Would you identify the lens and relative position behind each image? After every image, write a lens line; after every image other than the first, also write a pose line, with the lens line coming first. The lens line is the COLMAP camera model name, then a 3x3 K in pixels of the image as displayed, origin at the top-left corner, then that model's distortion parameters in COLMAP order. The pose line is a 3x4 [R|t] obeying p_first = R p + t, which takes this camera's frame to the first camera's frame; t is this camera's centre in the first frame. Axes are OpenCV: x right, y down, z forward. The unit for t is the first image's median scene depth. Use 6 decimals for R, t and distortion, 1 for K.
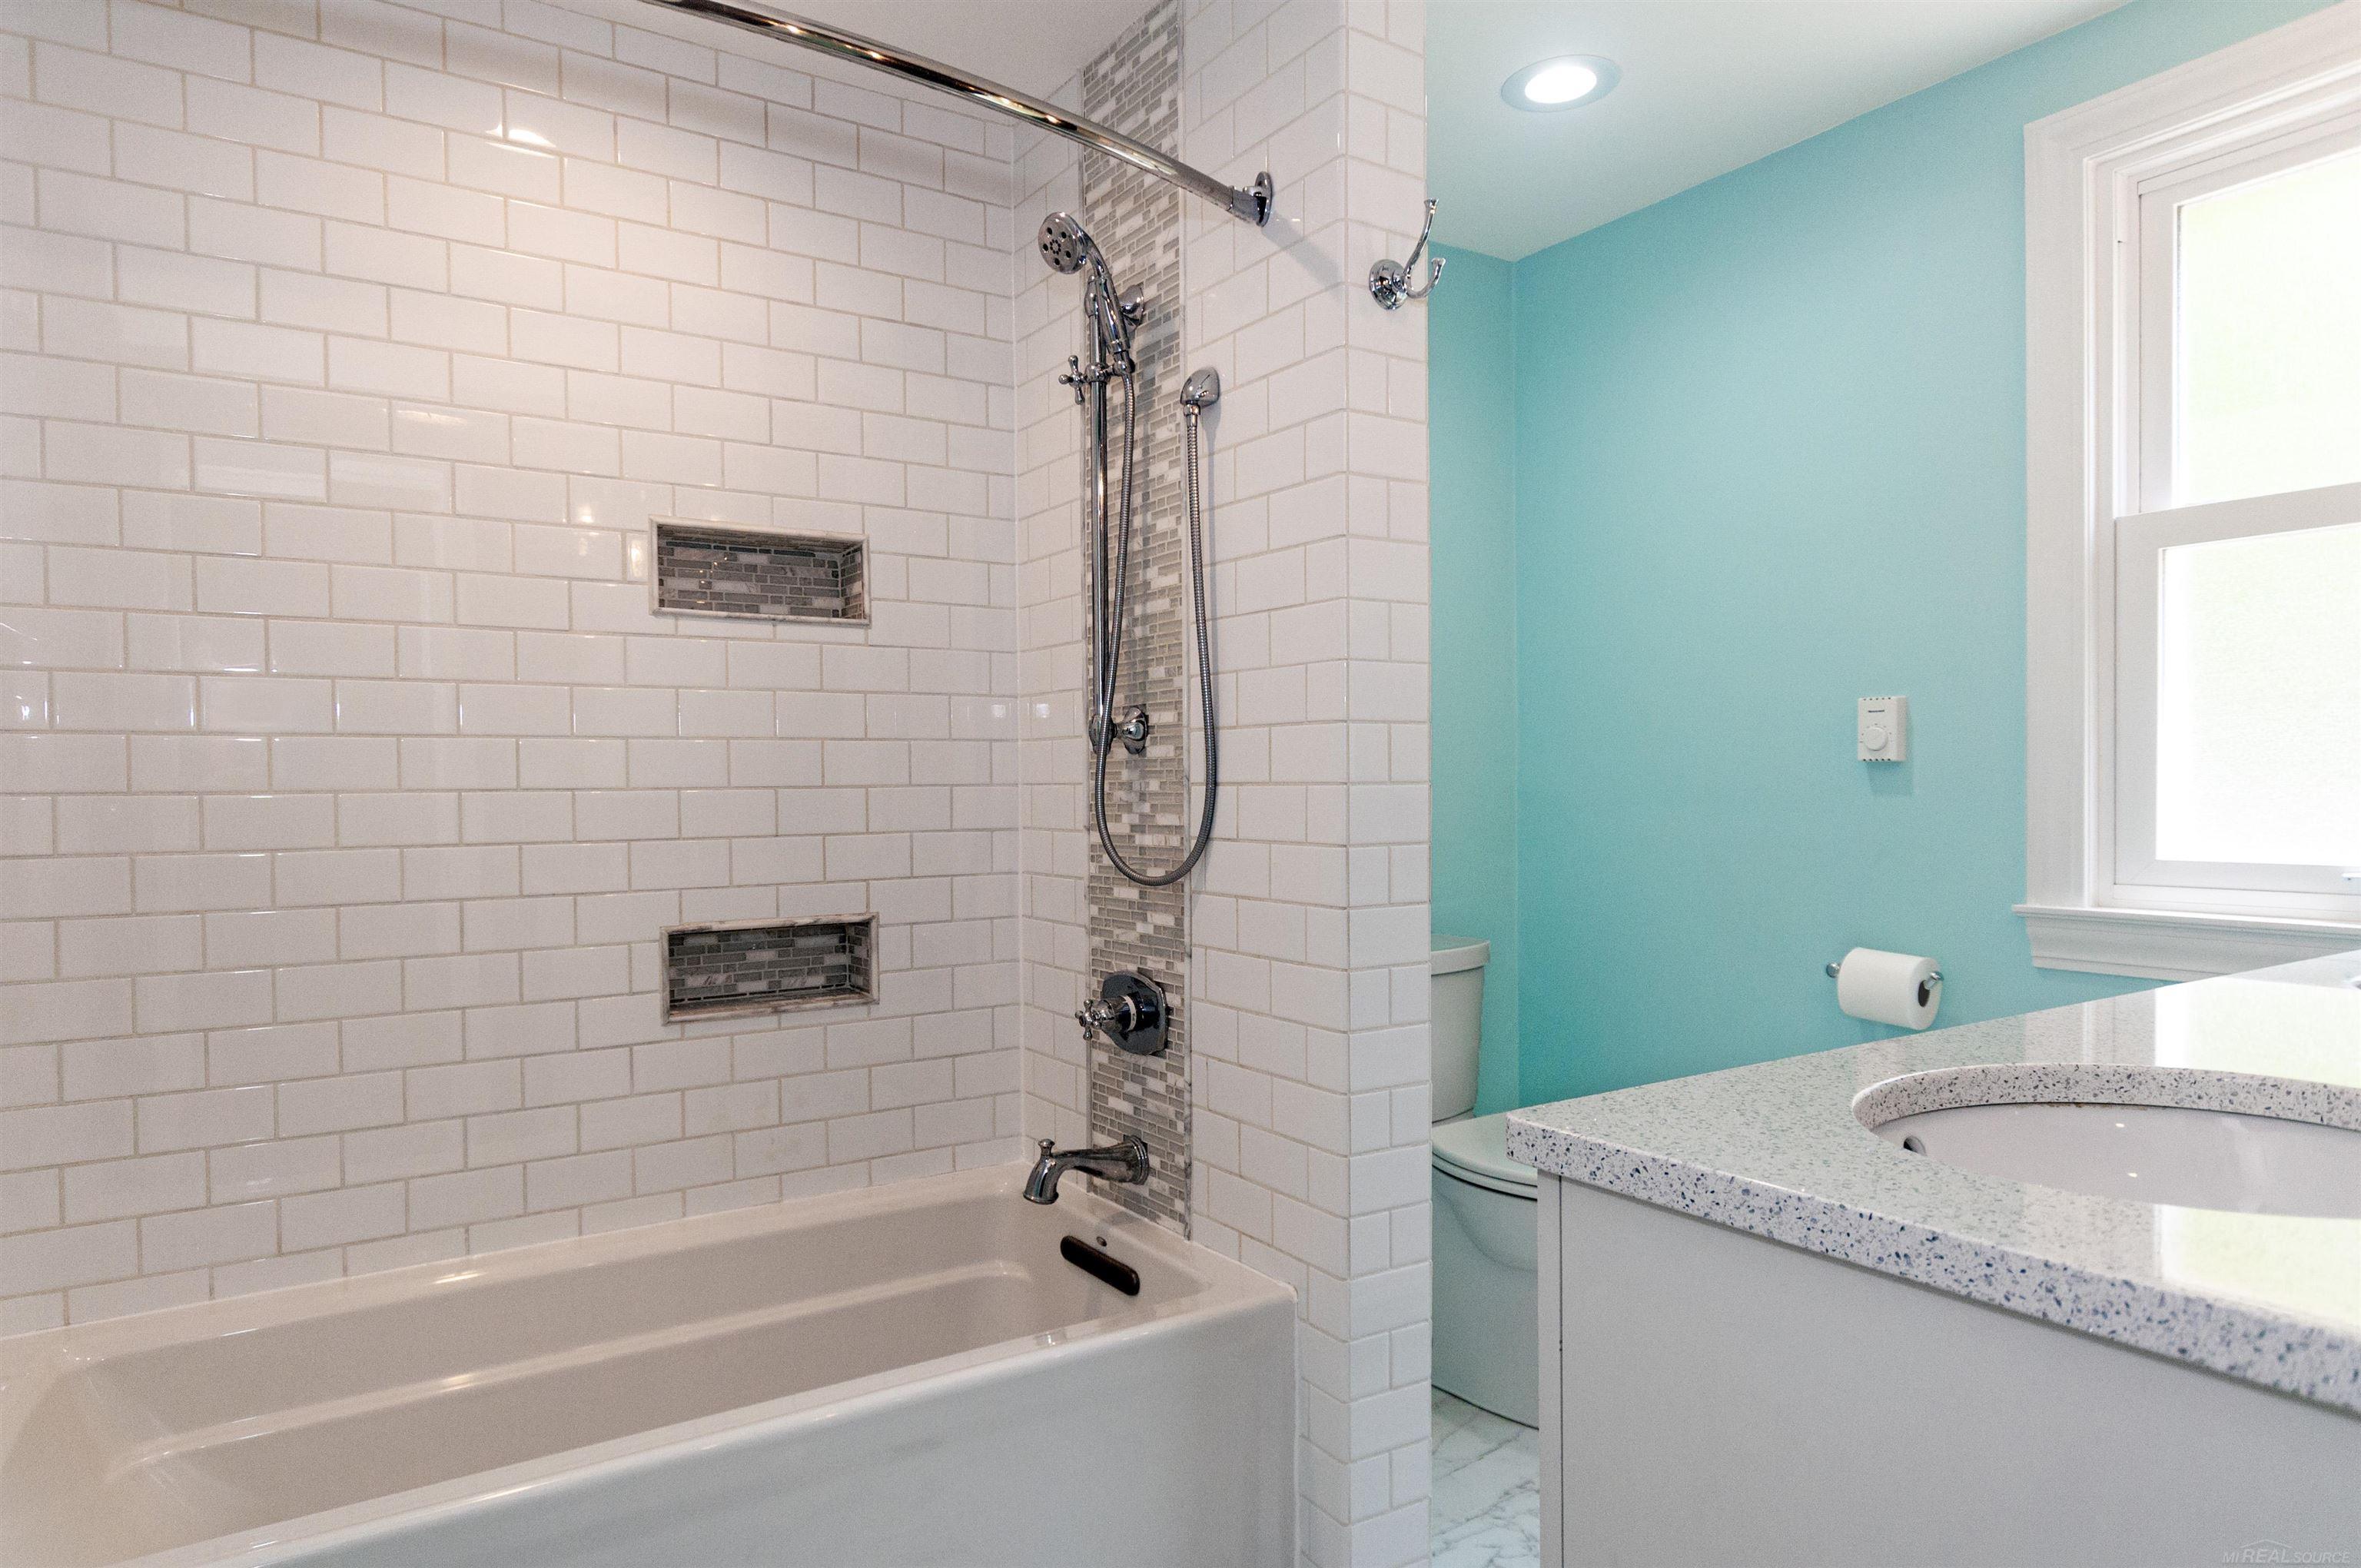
lens RADIAL K [[1416.6, 0, 1180.5], [0, 1416.6, 784.0], [0, 0, 1]] dist [0.007537, 0.001418]
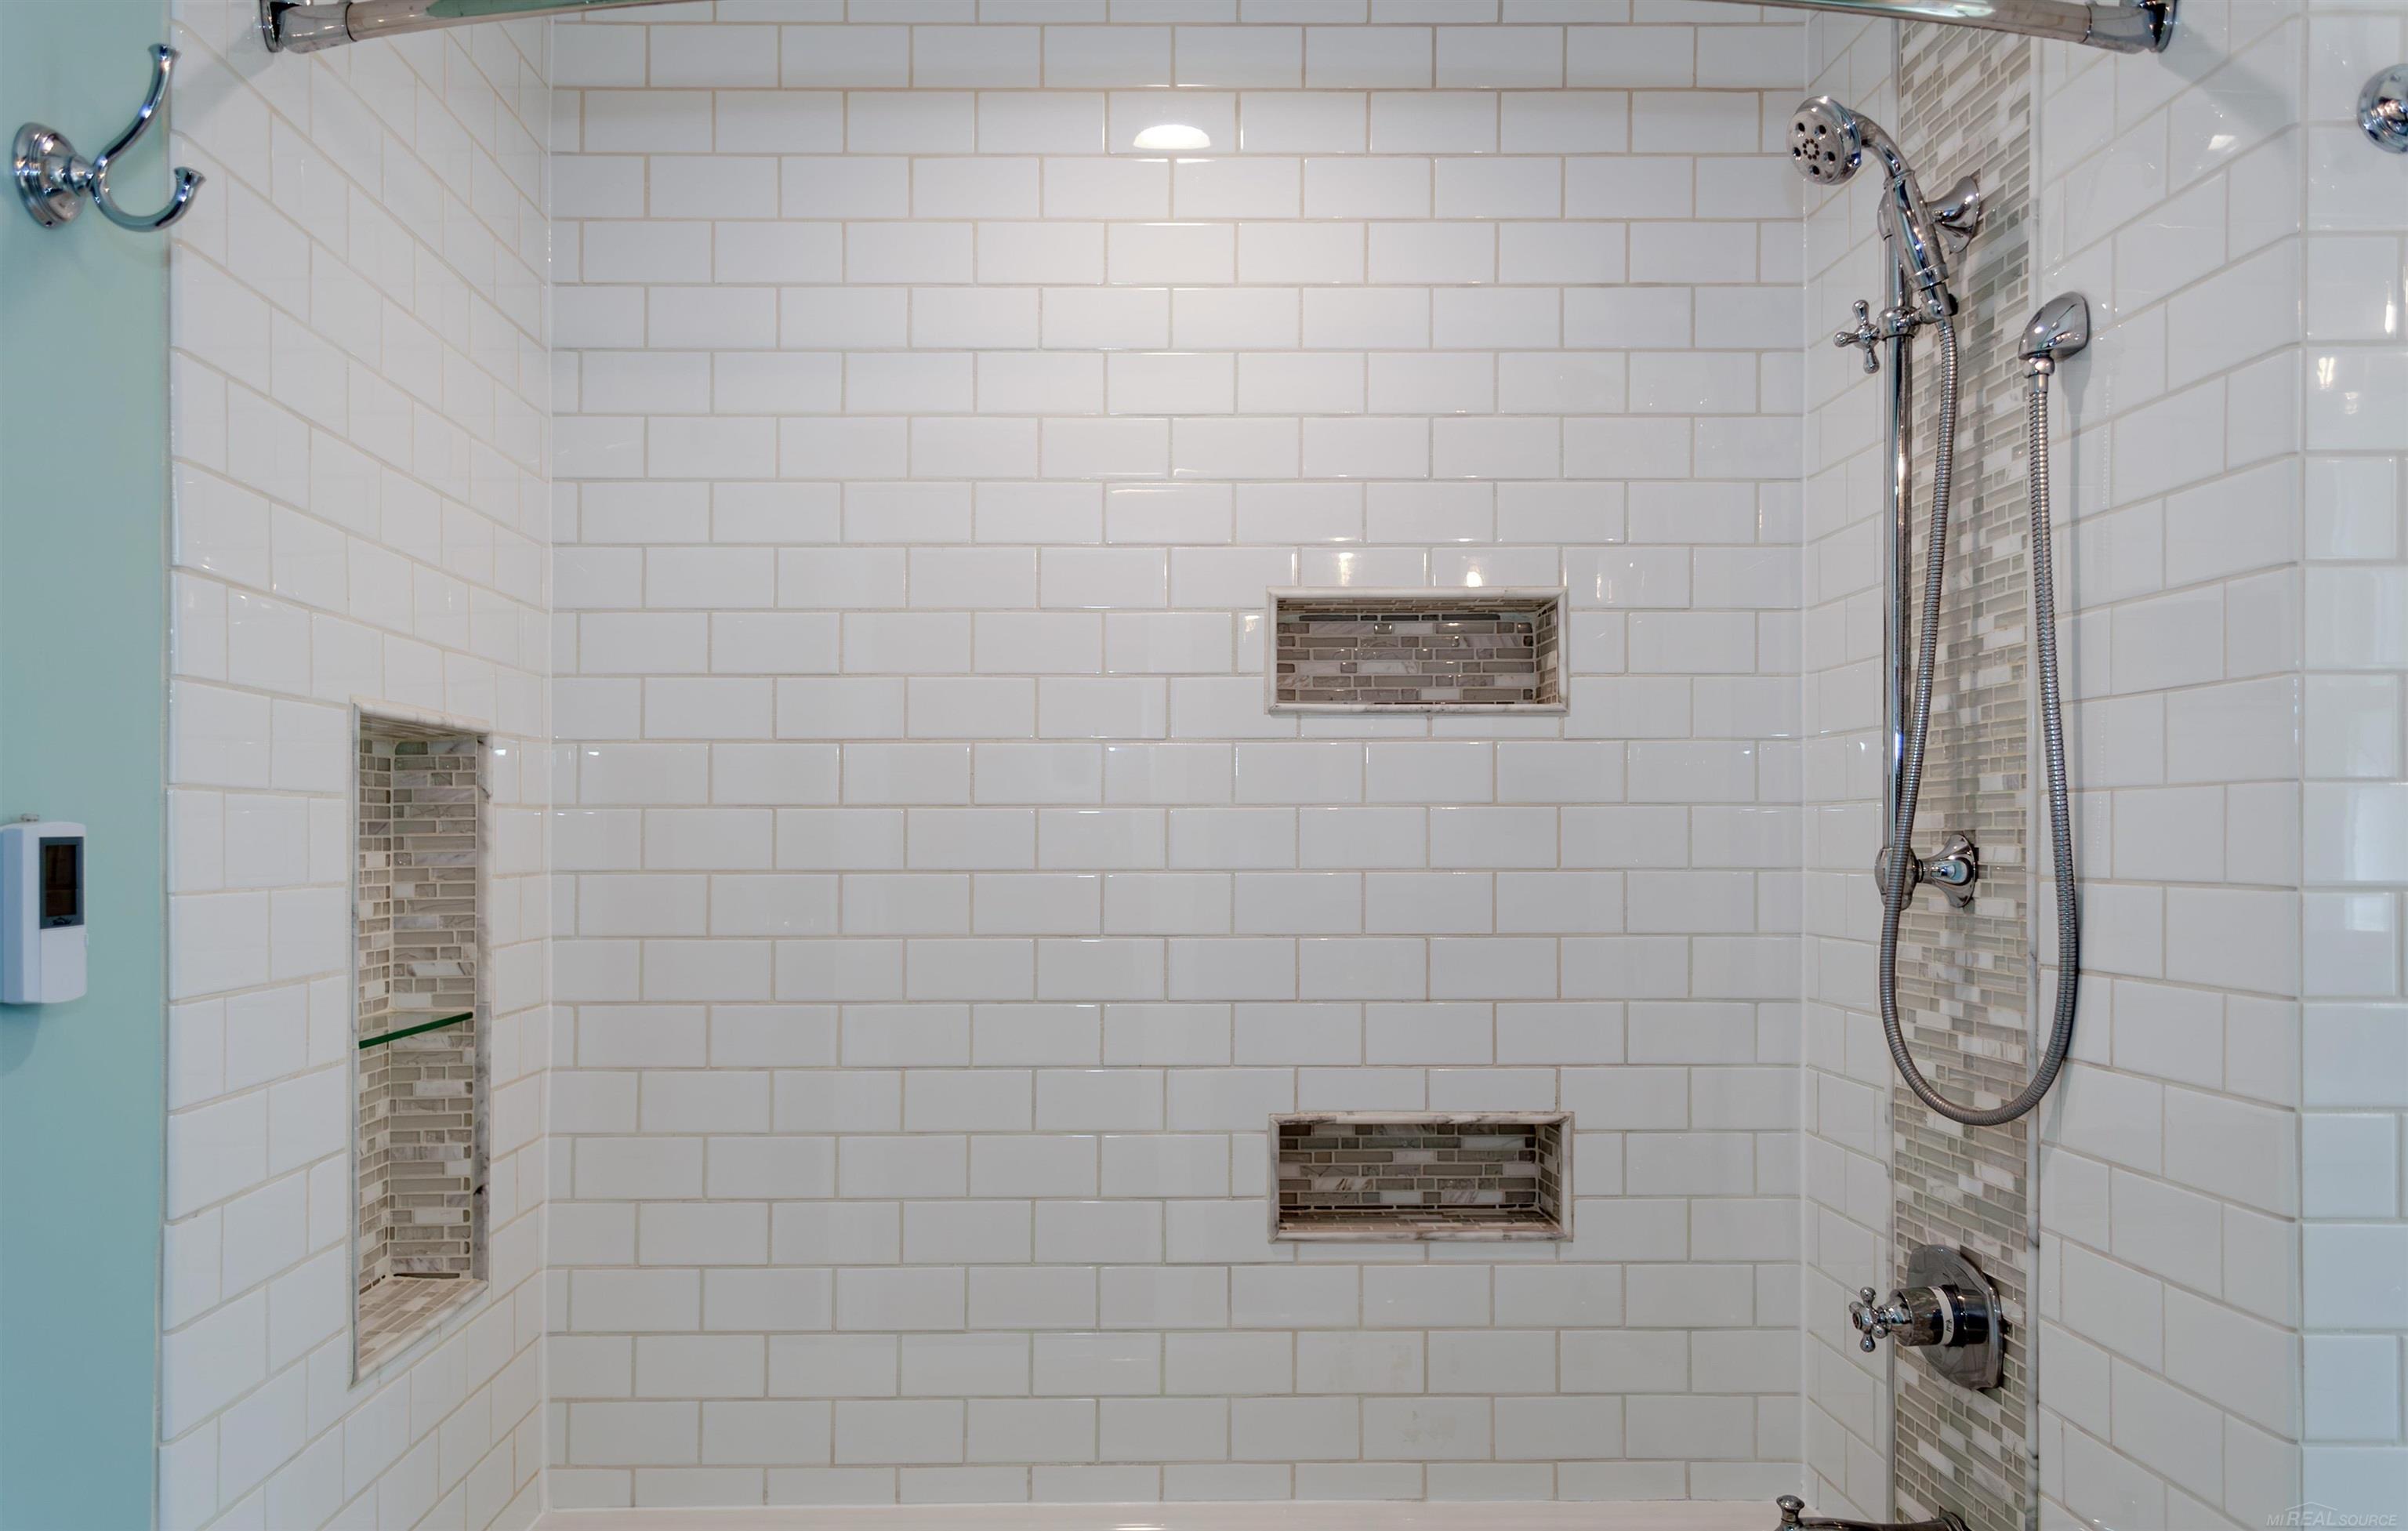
lens RADIAL K [[1819.5, 0, 1204.0], [0, 1819.5, 765.5], [0, 0, 1]] dist [0.028776, -0.006516]
pose [[0.836570, 0.003370, -0.547850, 0.136908], [-0.017709, 0.999625, -0.020892, -0.062926], [0.547574, 0.027180, 0.836316, 0.126117]]
